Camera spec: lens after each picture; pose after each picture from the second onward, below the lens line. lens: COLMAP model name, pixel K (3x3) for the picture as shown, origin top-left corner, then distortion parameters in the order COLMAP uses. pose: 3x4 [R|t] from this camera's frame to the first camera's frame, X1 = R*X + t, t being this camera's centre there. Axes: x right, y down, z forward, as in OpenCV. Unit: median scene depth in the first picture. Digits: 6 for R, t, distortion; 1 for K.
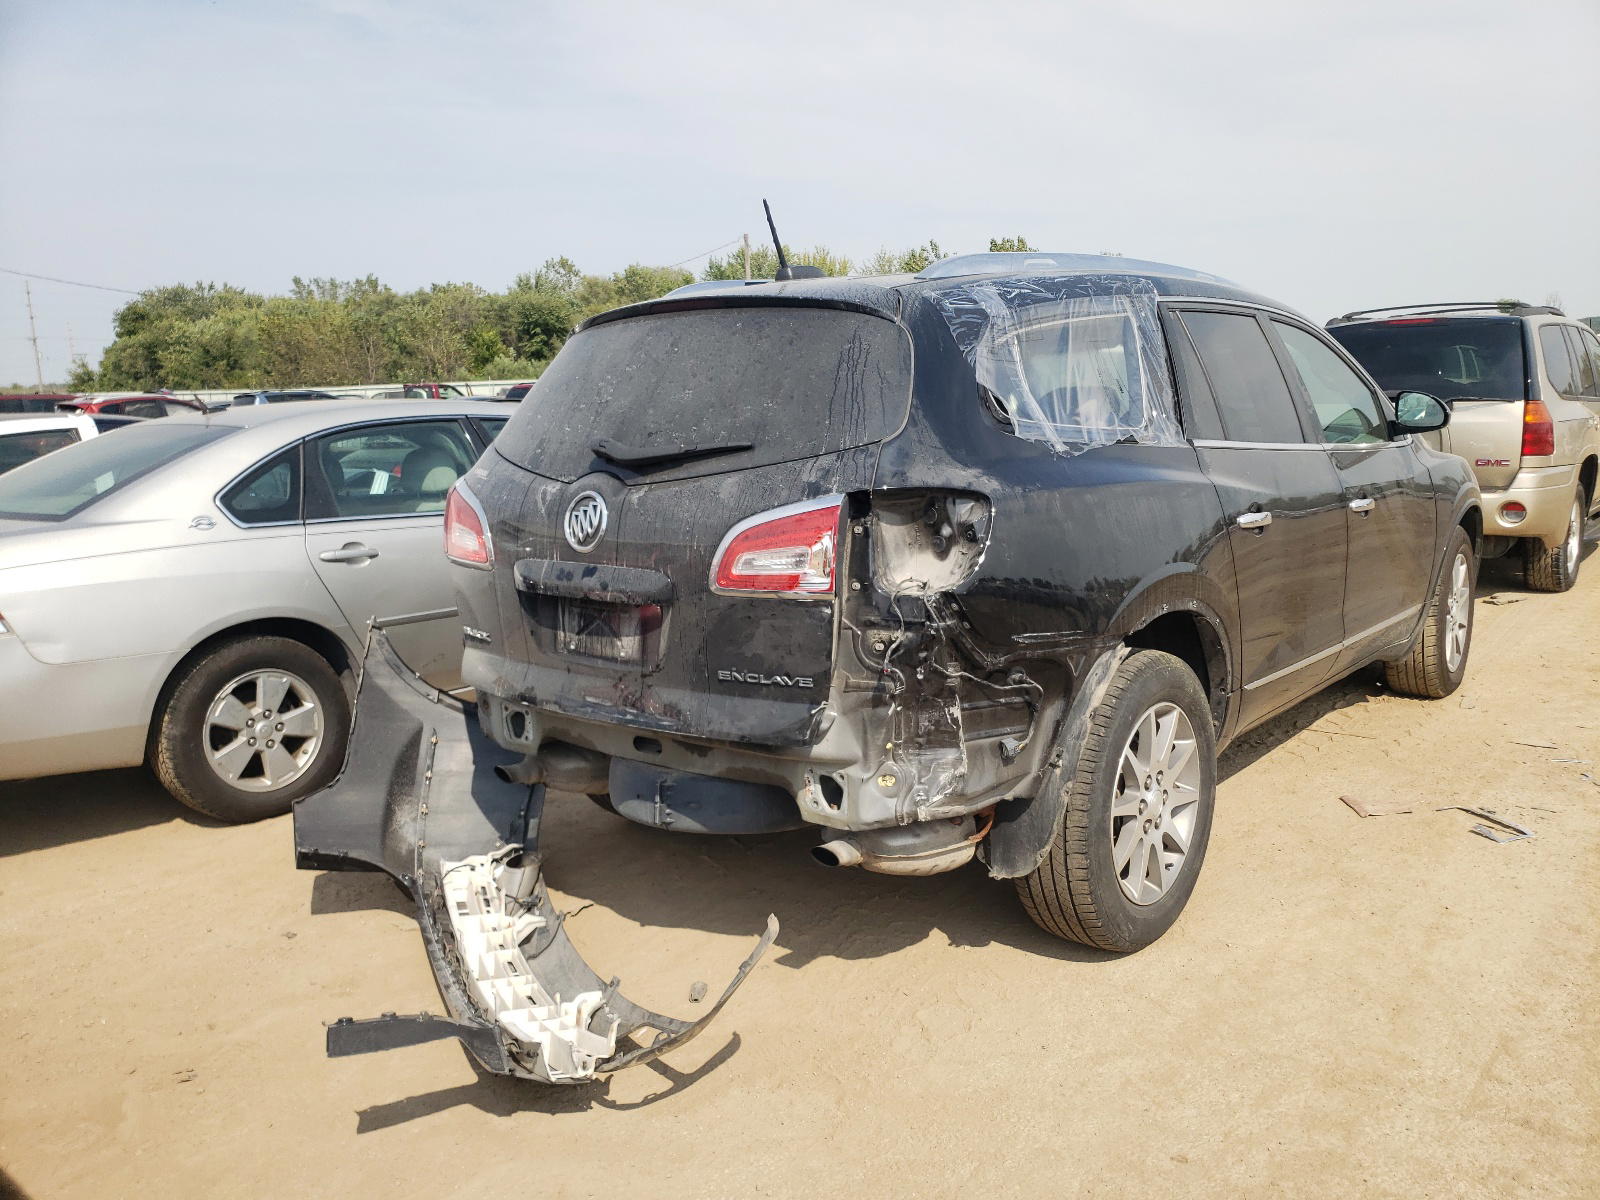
lens RADIAL K [[1209.4, 0, 800.0], [0, 1209.4, 600.0], [0, 0, 1]] dist [0.068149, -0.001948]
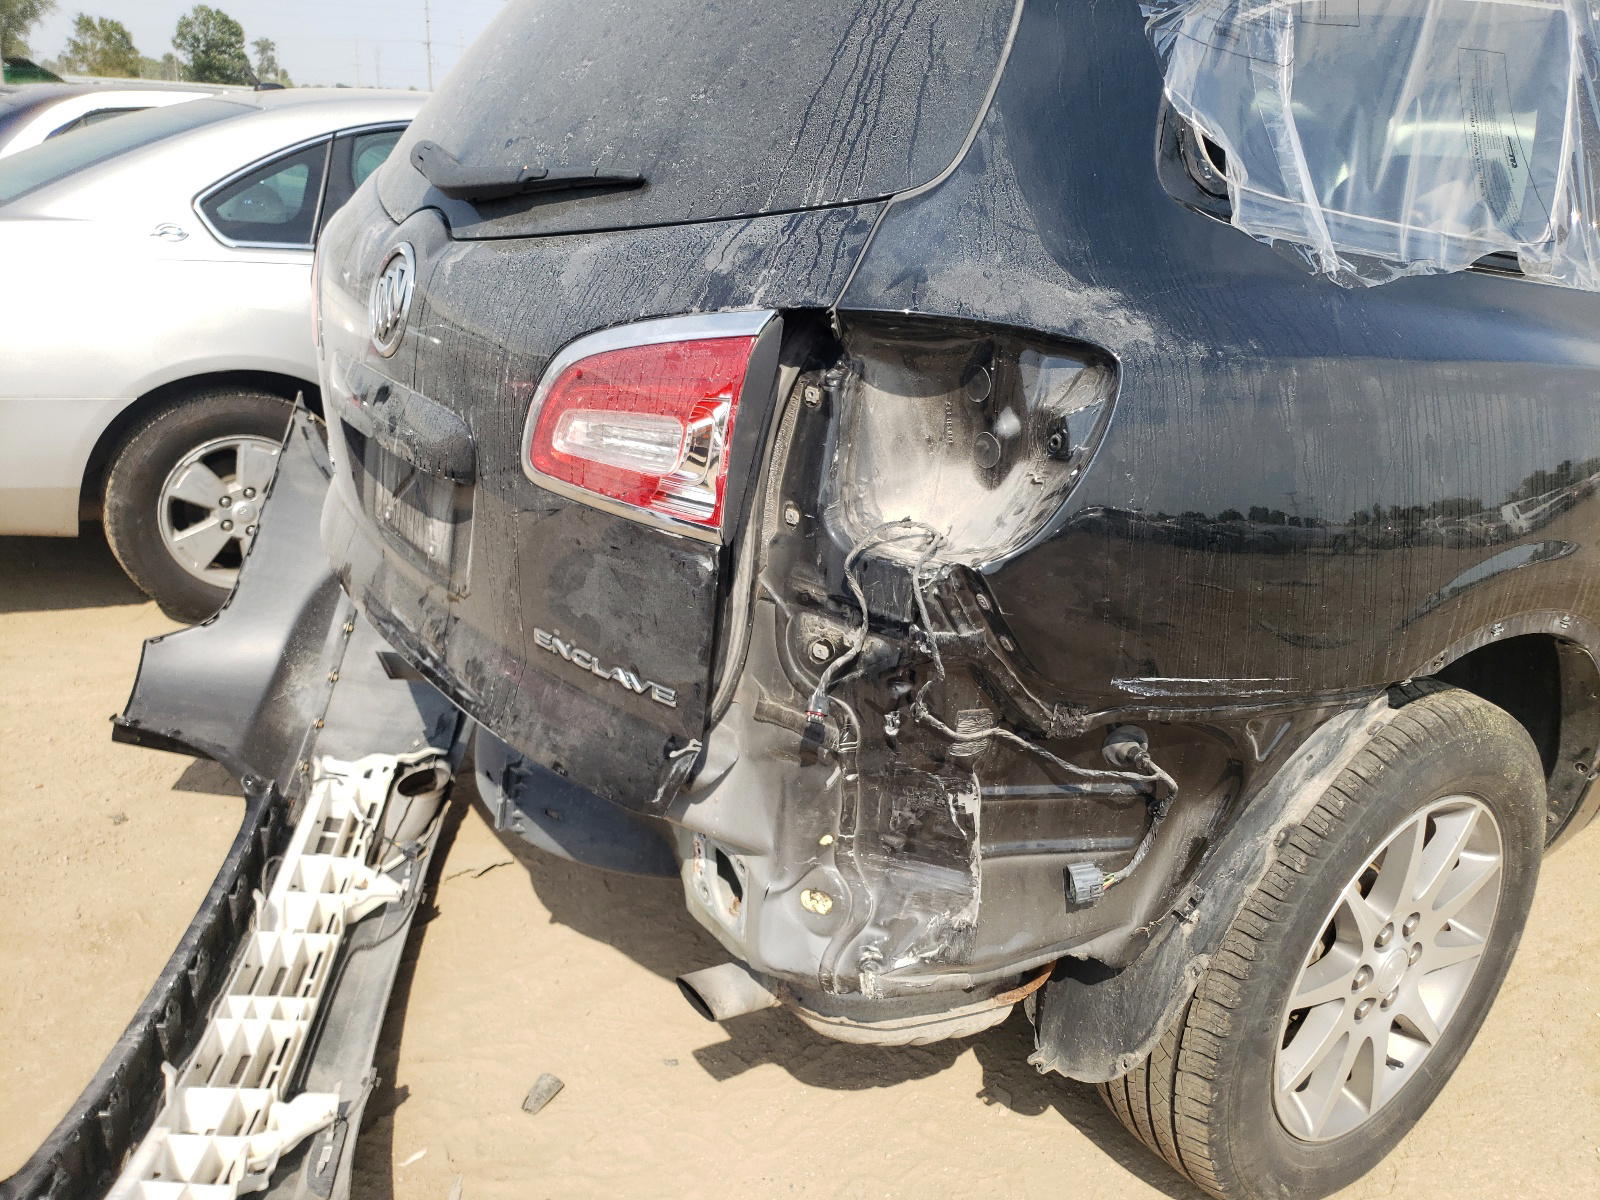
lens RADIAL K [[1278.4, 0, 800.0], [0, 1278.4, 616.8], [0, 0, 1]] dist [0.004061, -0.013587]
pose [[0.964318, 0.175716, -0.198027, 0.147868], [-0.137240, 0.971421, 0.193667, -0.066625], [0.226398, -0.159580, 0.960874, 0.503664]]
